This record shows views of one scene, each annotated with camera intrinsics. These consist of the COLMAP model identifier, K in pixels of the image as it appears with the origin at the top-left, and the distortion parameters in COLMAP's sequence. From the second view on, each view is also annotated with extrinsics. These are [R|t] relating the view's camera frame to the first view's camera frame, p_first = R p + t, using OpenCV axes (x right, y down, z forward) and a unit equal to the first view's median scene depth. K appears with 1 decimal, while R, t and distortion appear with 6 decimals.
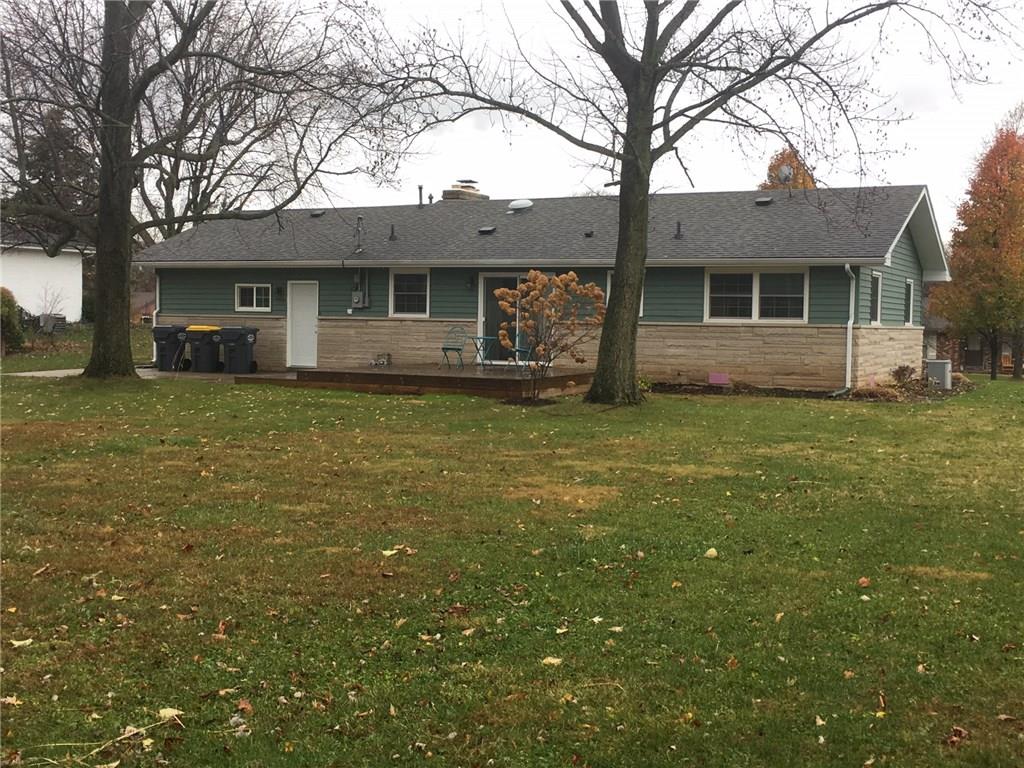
lens RADIAL K [[1262.3, 0, 512.0], [0, 1262.3, 384.0], [0, 0, 1]] dist [0.069044, 0.014042]
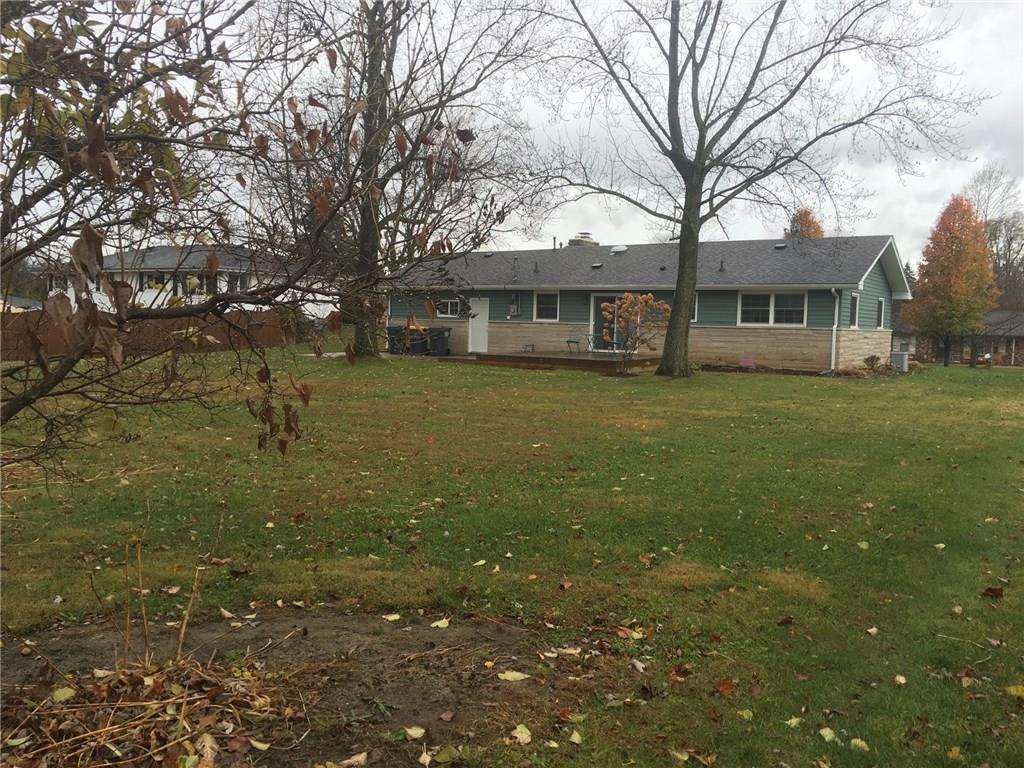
lens RADIAL K [[874.8, 0, 508.8], [0, 874.8, 385.1], [0, 0, 1]] dist [0.085295, -0.111677]
pose [[0.992546, 0.015893, -0.120827, 0.006698], [-0.013579, 0.999709, 0.019956, 0.006300], [0.121109, -0.018167, 0.992473, -0.107188]]
